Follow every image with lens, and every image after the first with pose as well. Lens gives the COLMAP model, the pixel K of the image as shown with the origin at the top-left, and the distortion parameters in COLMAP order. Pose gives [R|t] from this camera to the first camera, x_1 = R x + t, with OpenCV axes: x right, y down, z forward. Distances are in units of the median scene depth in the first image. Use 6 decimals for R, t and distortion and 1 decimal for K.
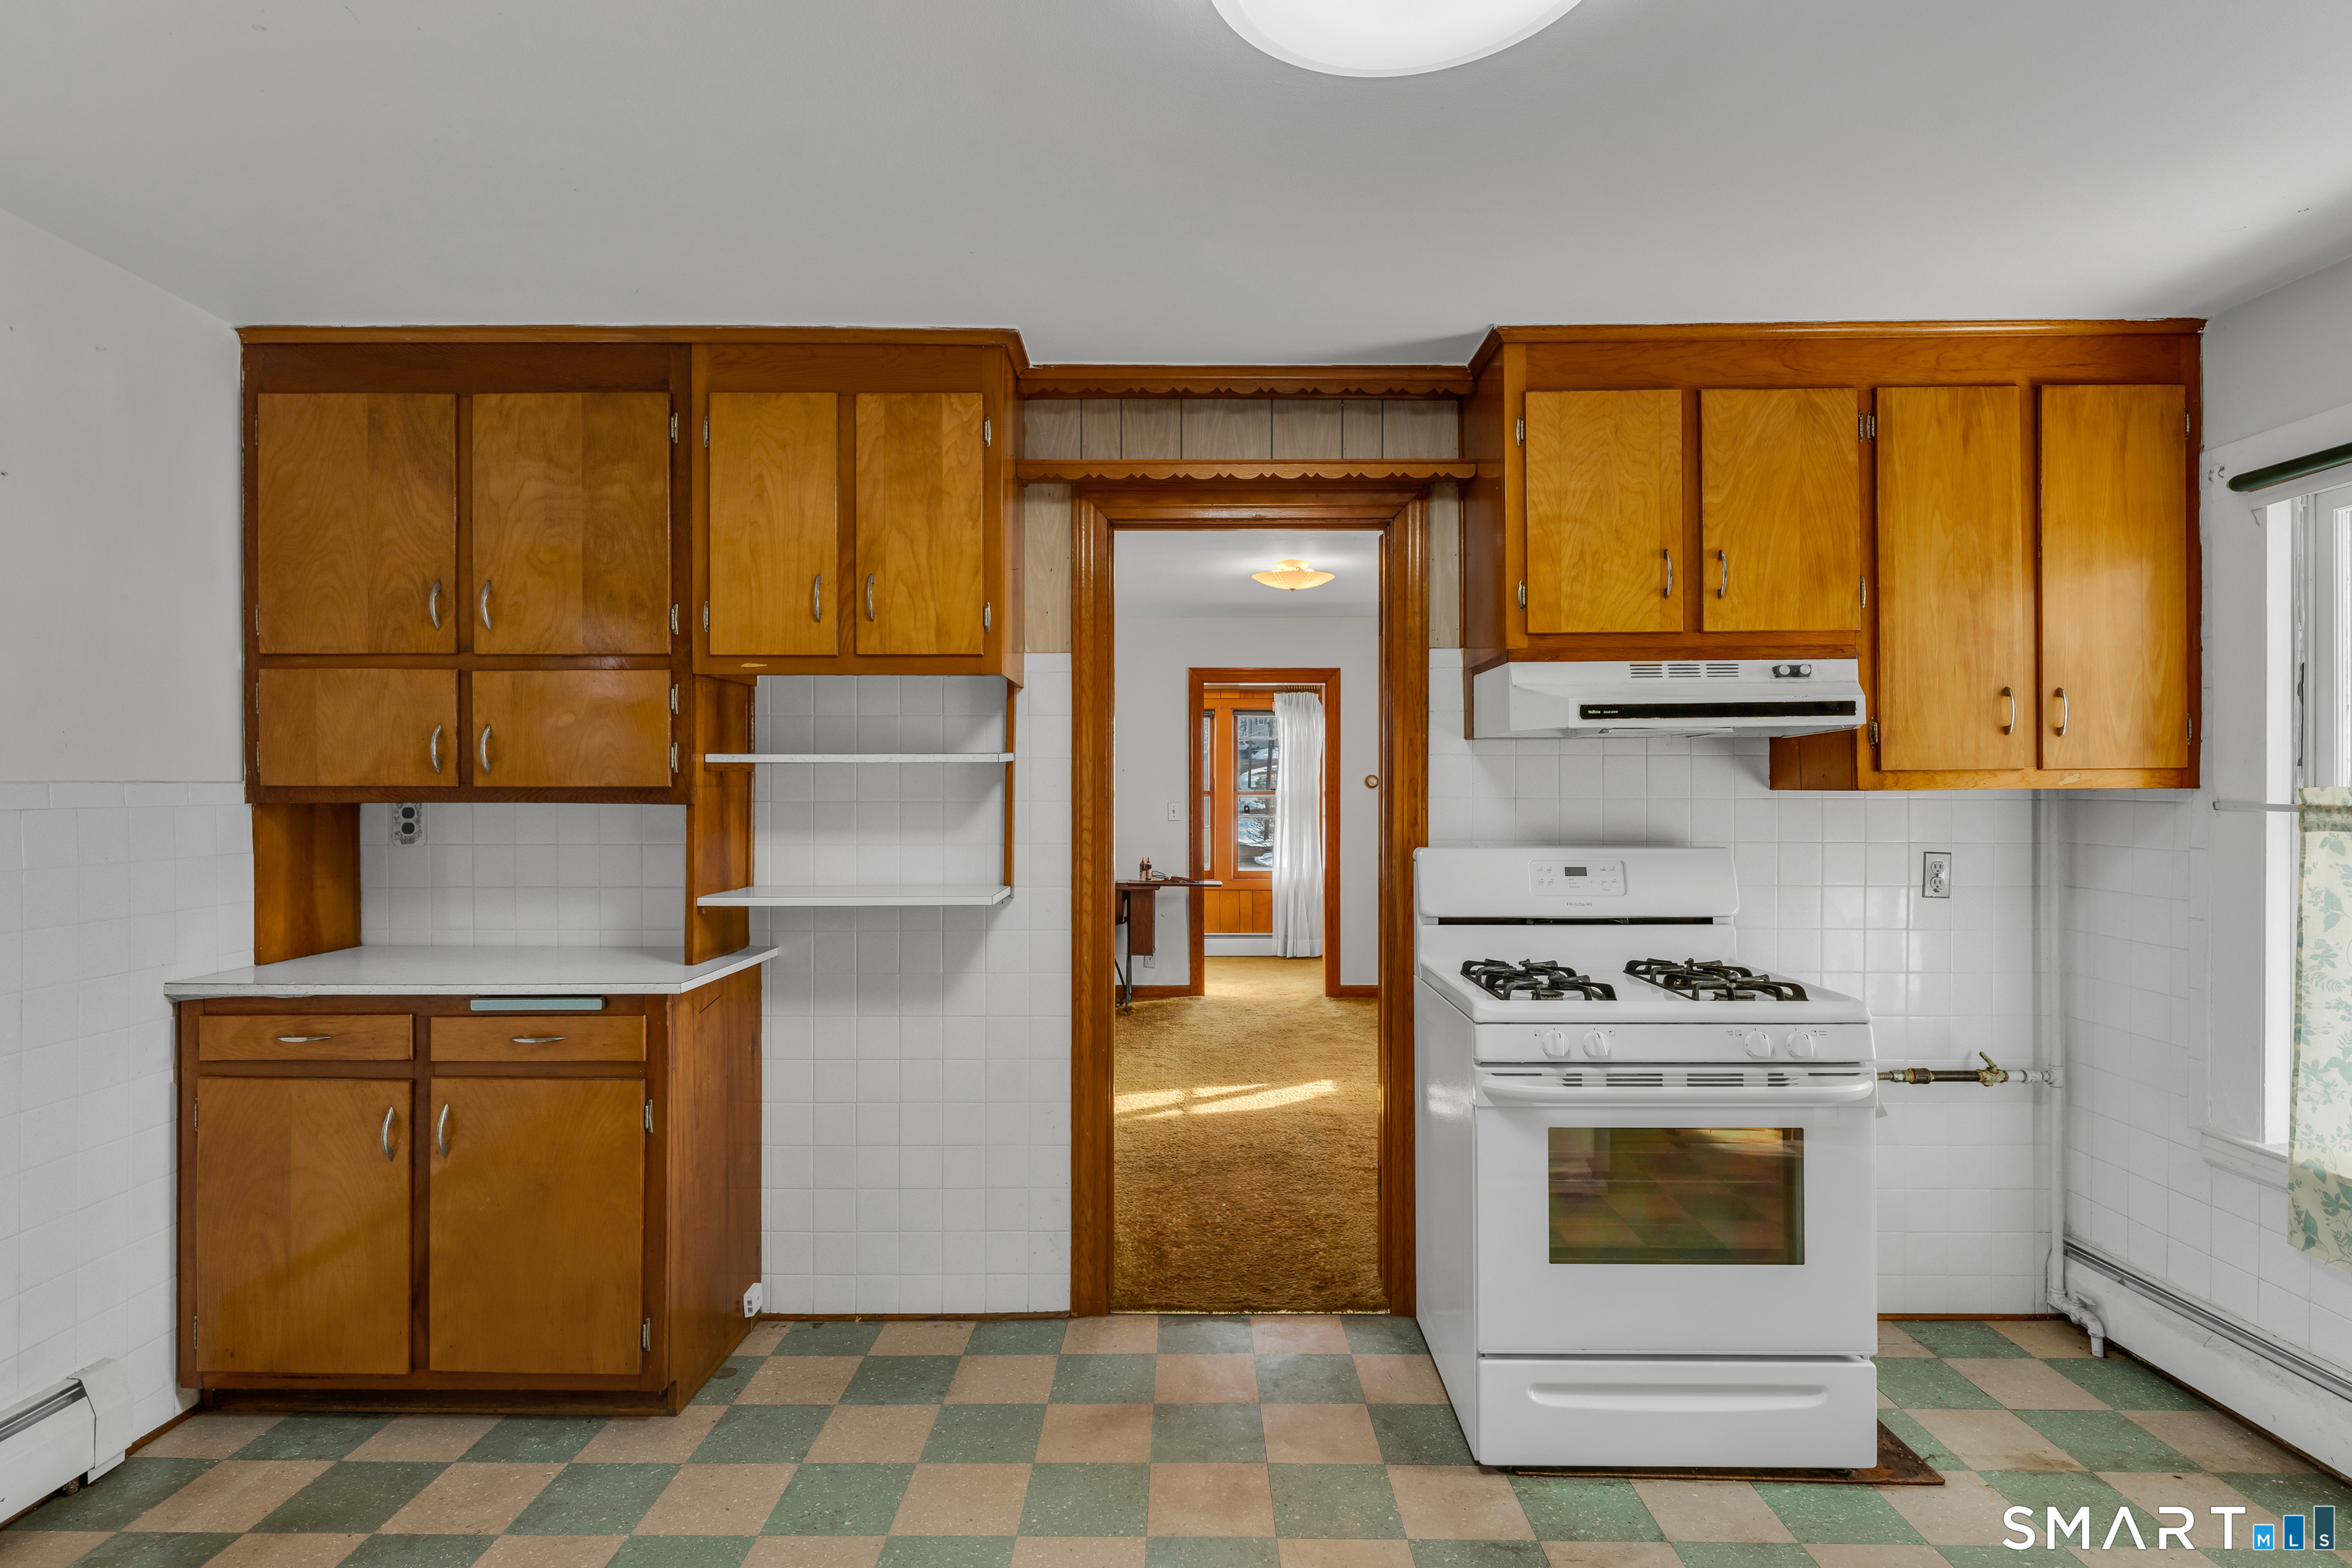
lens RADIAL K [[1178.3, 0, 1172.3], [0, 1178.3, 779.7], [0, 0, 1]] dist [0.000201, 0.000394]
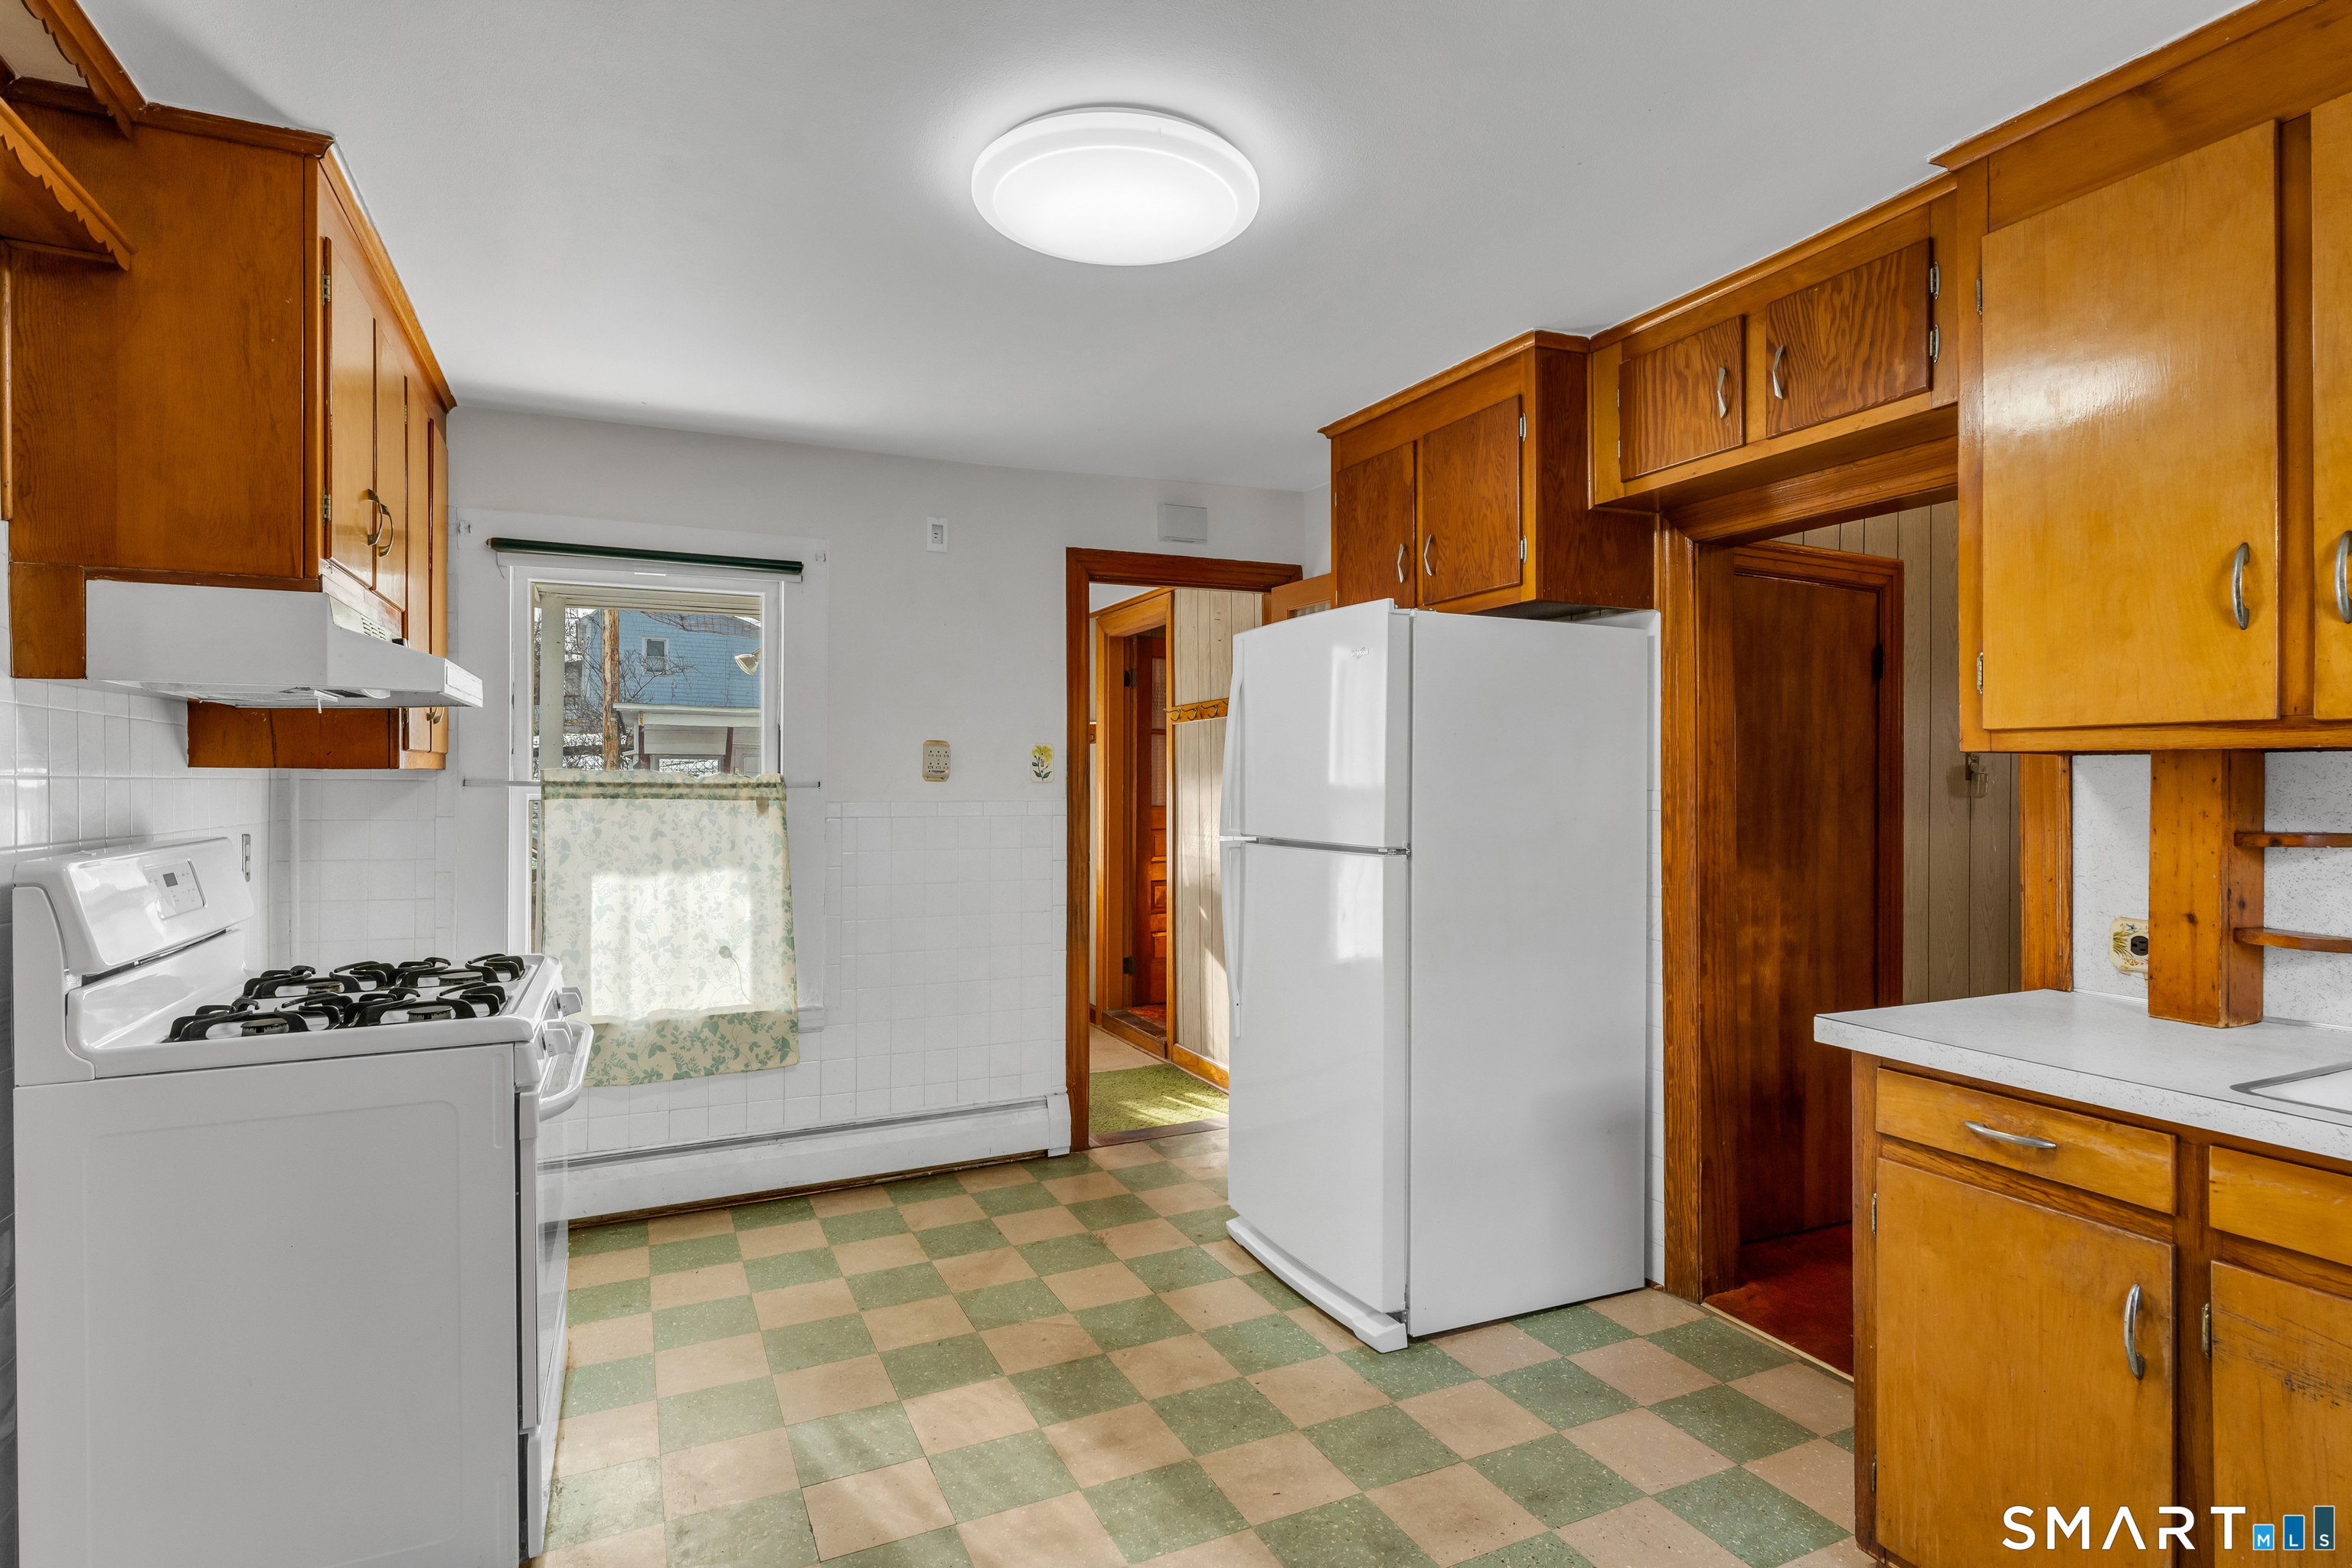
lens RADIAL K [[1178.3, 0, 1174.6], [0, 1178.3, 783.7], [0, 0, 1]] dist [0.000201, 0.000394]
pose [[-0.431460, -0.004403, 0.902121, -0.682714], [-0.008379, 0.999965, 0.000874, 0.016710], [-0.902093, -0.007182, -0.431482, 0.932327]]
